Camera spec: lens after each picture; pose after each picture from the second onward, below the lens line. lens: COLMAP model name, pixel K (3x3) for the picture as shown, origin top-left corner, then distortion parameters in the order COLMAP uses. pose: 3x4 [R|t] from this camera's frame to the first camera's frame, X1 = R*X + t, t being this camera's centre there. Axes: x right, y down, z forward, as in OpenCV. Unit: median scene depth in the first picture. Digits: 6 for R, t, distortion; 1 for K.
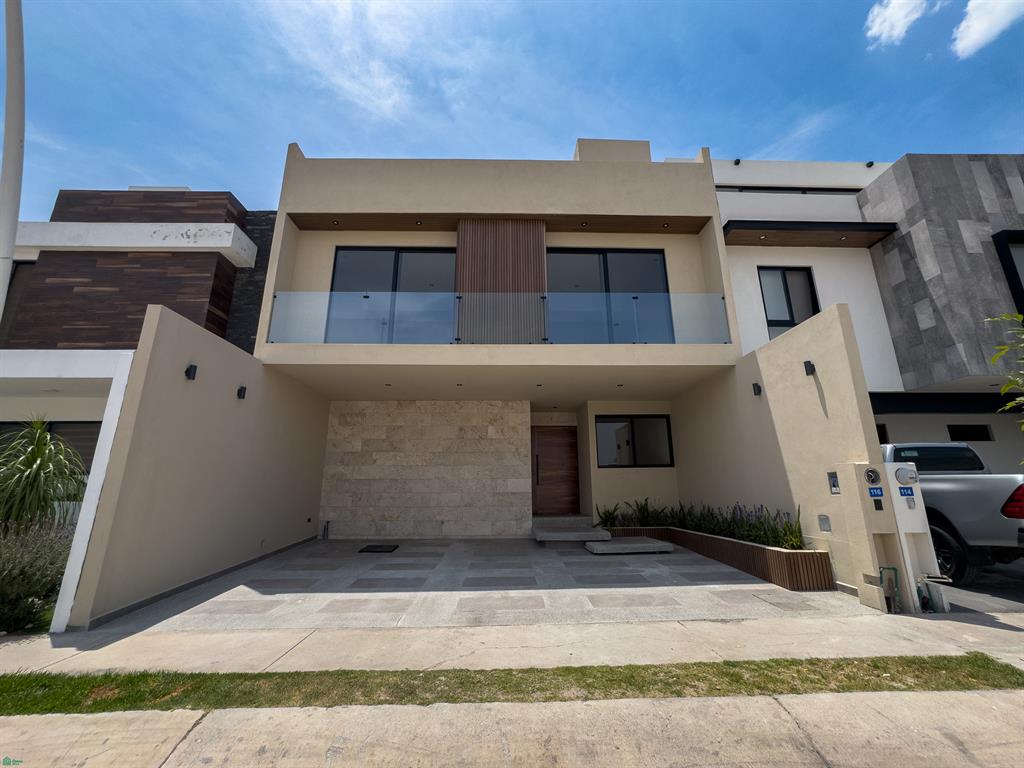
lens RADIAL K [[413.8, 0, 512.0], [0, 413.8, 384.0], [0, 0, 1]] dist [-0.027247, 0.012097]
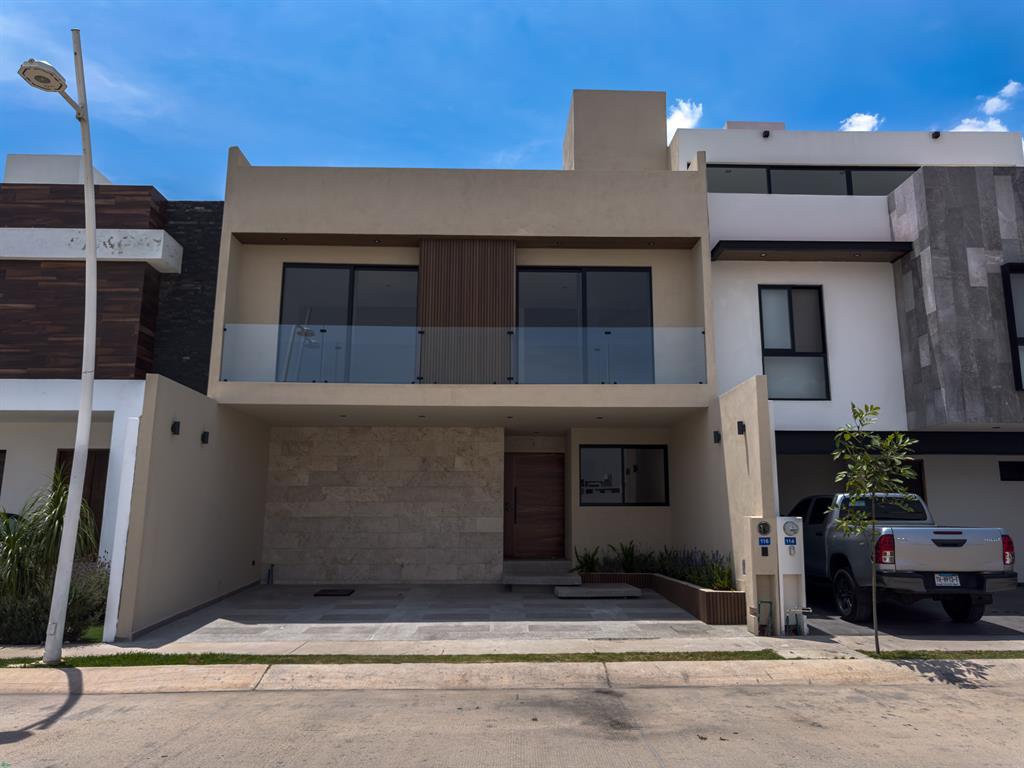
lens RADIAL K [[725.5, 0, 528.7], [0, 725.5, 384.0], [0, 0, 1]] dist [0.046538, -0.053883]
pose [[0.999830, 0.012171, 0.013875, 0.087651], [-0.013054, 0.997773, 0.065405, -0.181862], [-0.013048, -0.065575, 0.997762, -0.612819]]
